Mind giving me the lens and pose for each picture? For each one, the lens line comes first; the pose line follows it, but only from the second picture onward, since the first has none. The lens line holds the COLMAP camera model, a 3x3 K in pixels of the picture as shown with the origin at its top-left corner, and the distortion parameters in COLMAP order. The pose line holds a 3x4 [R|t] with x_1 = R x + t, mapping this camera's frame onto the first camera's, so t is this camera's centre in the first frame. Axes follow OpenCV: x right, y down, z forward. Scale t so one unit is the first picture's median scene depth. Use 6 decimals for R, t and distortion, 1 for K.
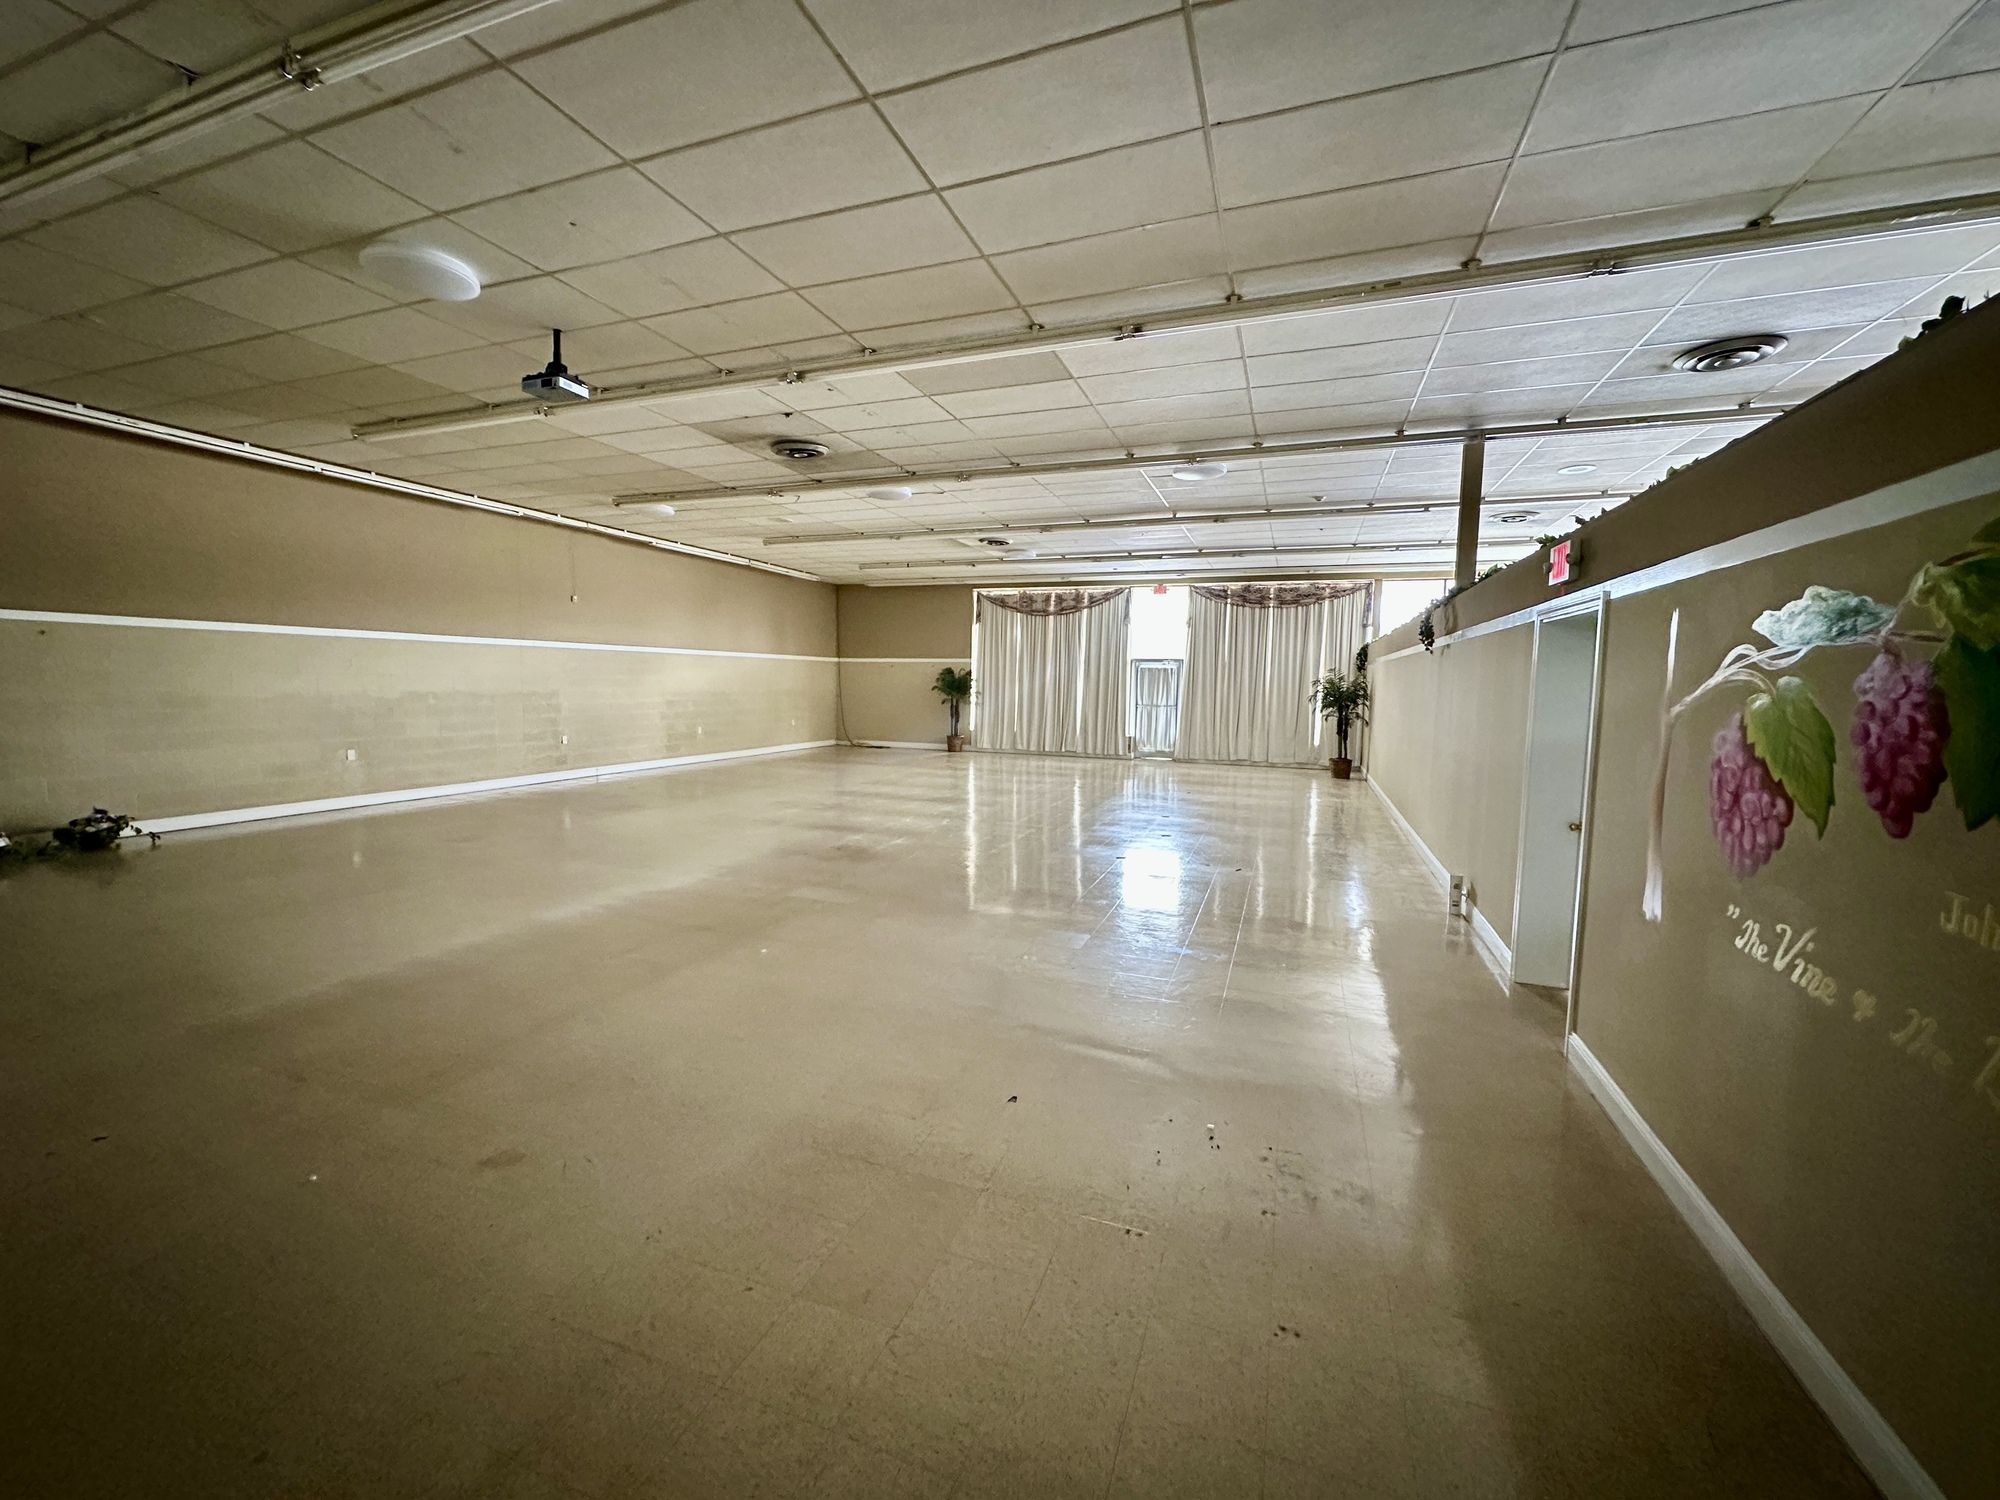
lens RADIAL K [[792.7, 0, 1002.8], [0, 792.7, 743.6], [0, 0, 1]] dist [-0.002398, 0.000713]
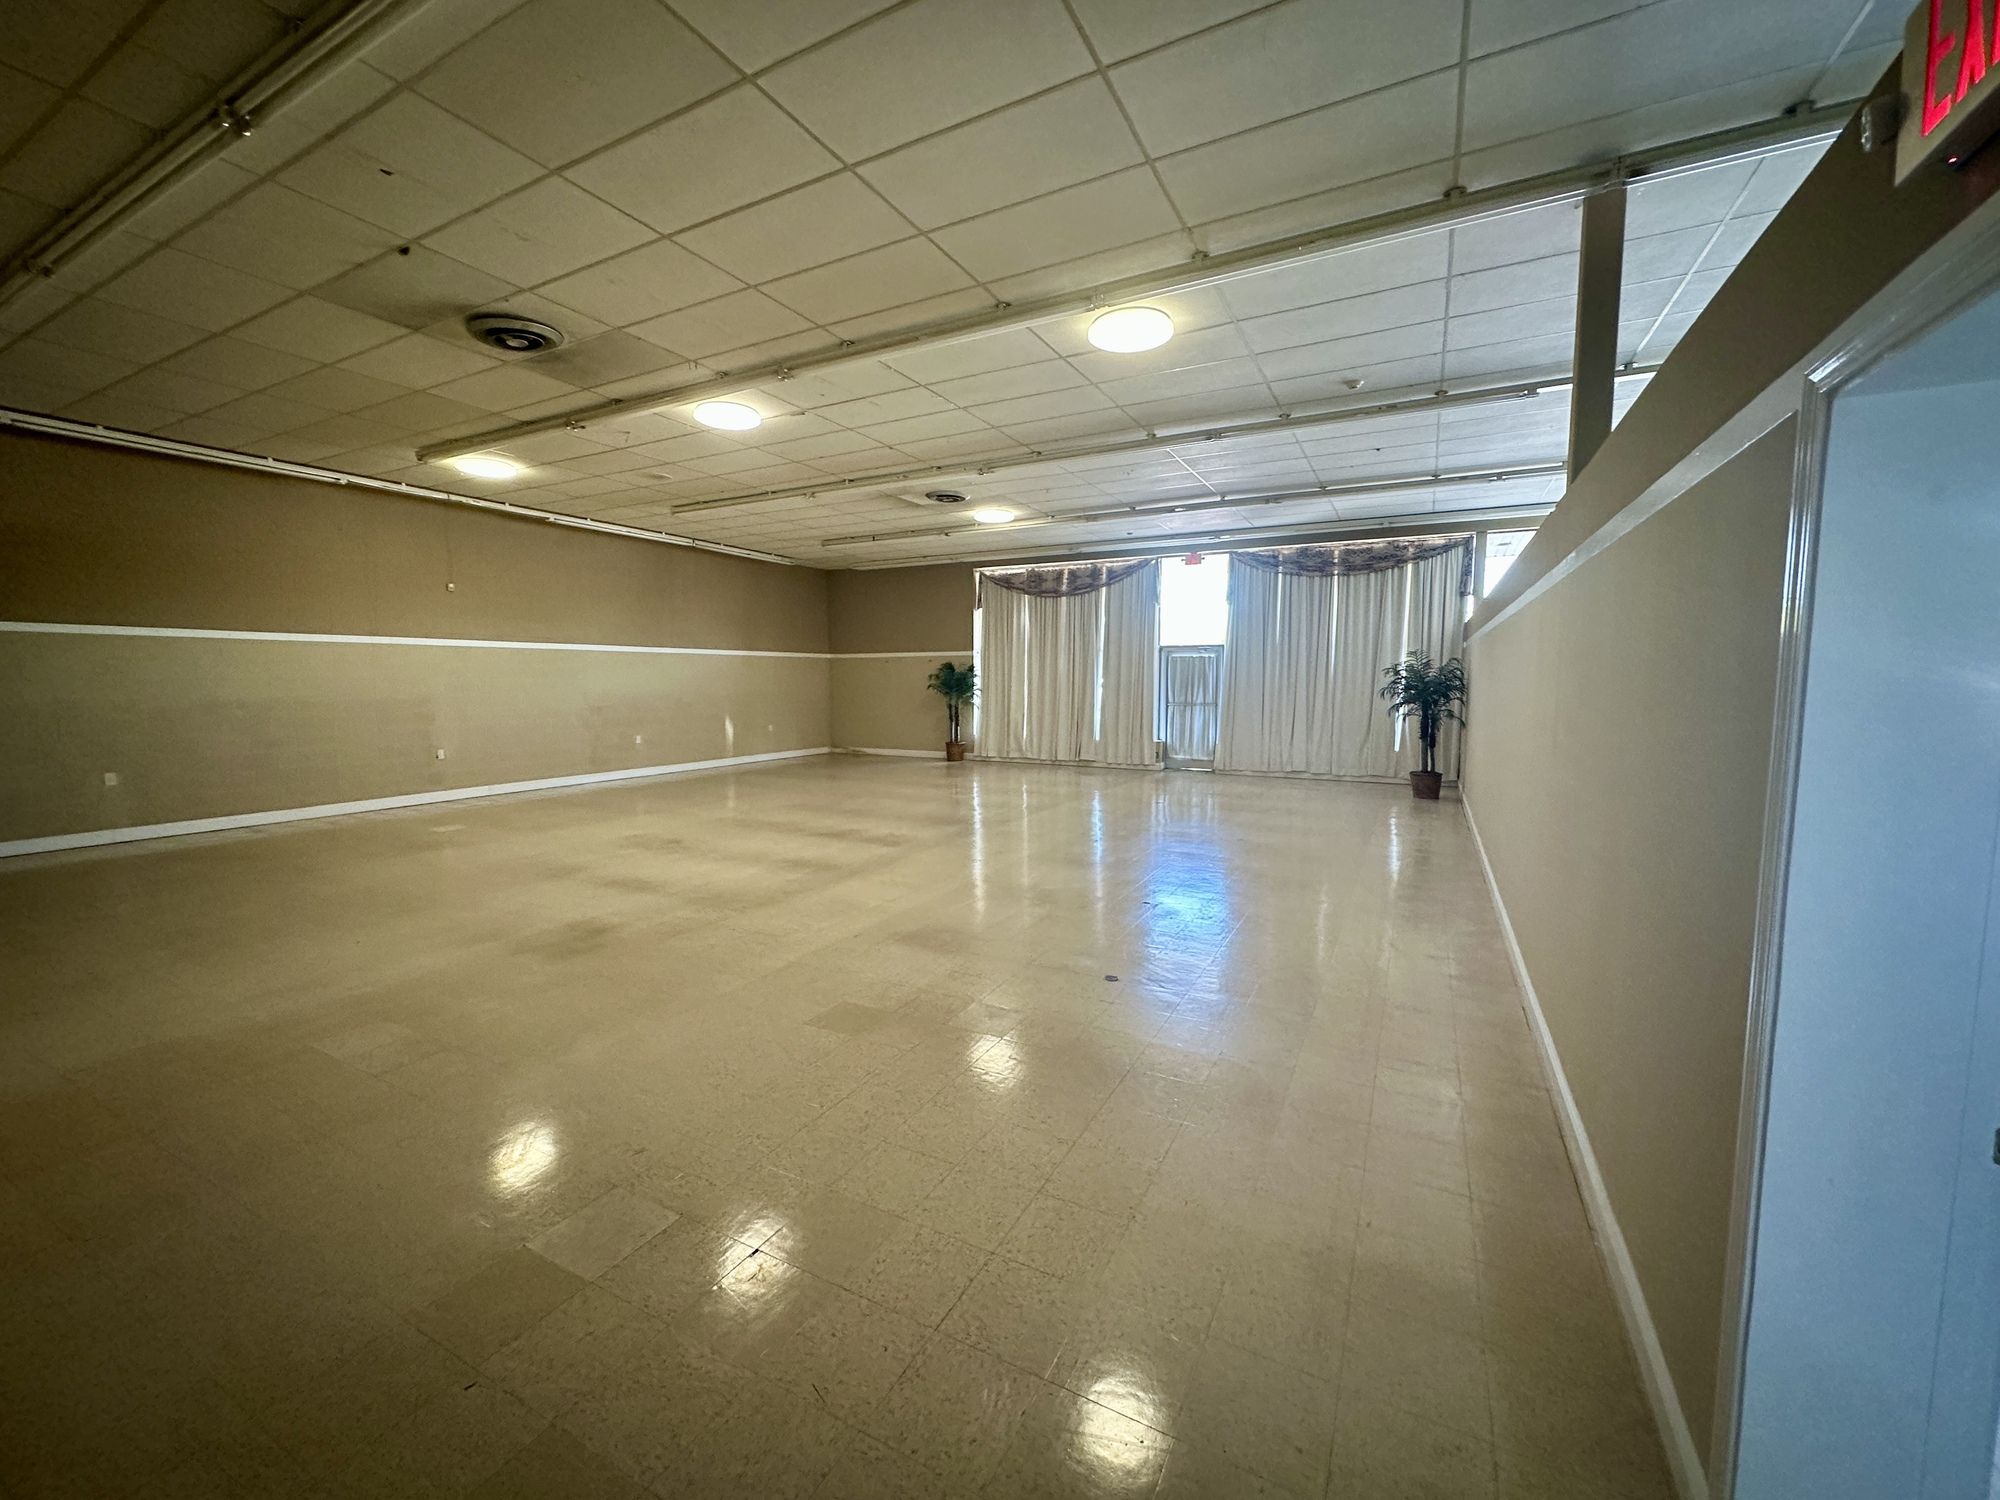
lens RADIAL K [[792.7, 0, 1005.3], [0, 792.7, 746.7], [0, 0, 1]] dist [-0.002398, 0.000713]
pose [[0.991397, -0.006306, -0.130740, 0.114589], [0.006985, 0.999964, 0.004742, -0.009861], [0.130705, -0.005614, 0.991405, 0.182268]]
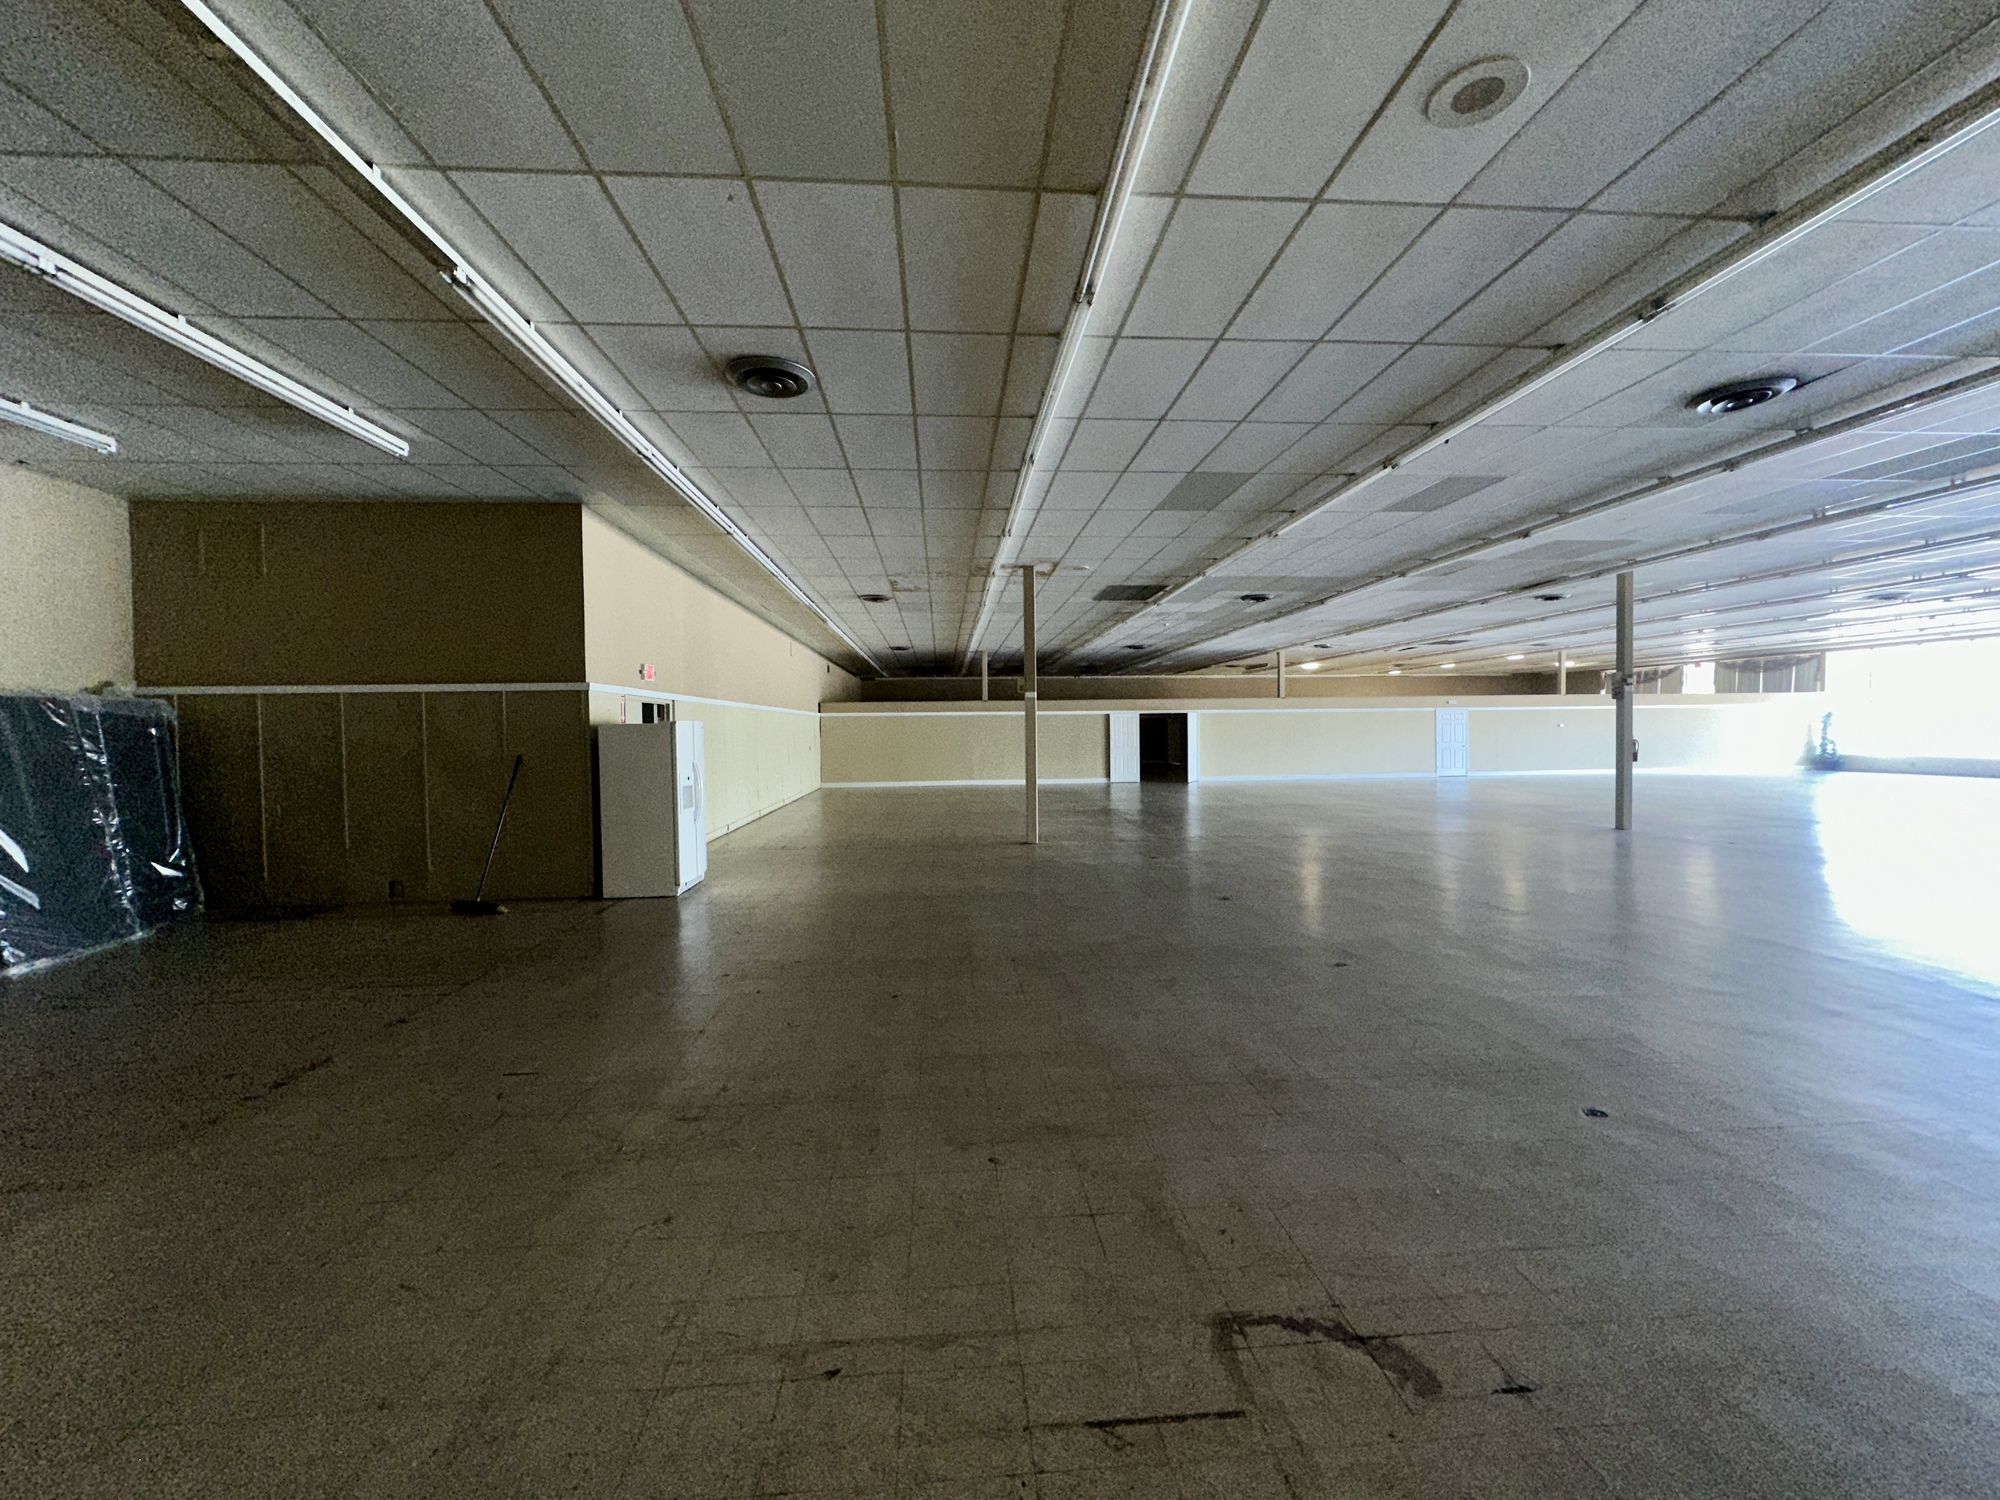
lens RADIAL K [[792.7, 0, 995.5], [0, 792.7, 741.9], [0, 0, 1]] dist [-0.002398, 0.000713]
pose [[0.420257, -0.008181, -0.907368, 1.150121], [-0.047075, 0.998416, -0.030805, 0.105226], [0.906183, 0.055660, 0.419207, -1.159832]]
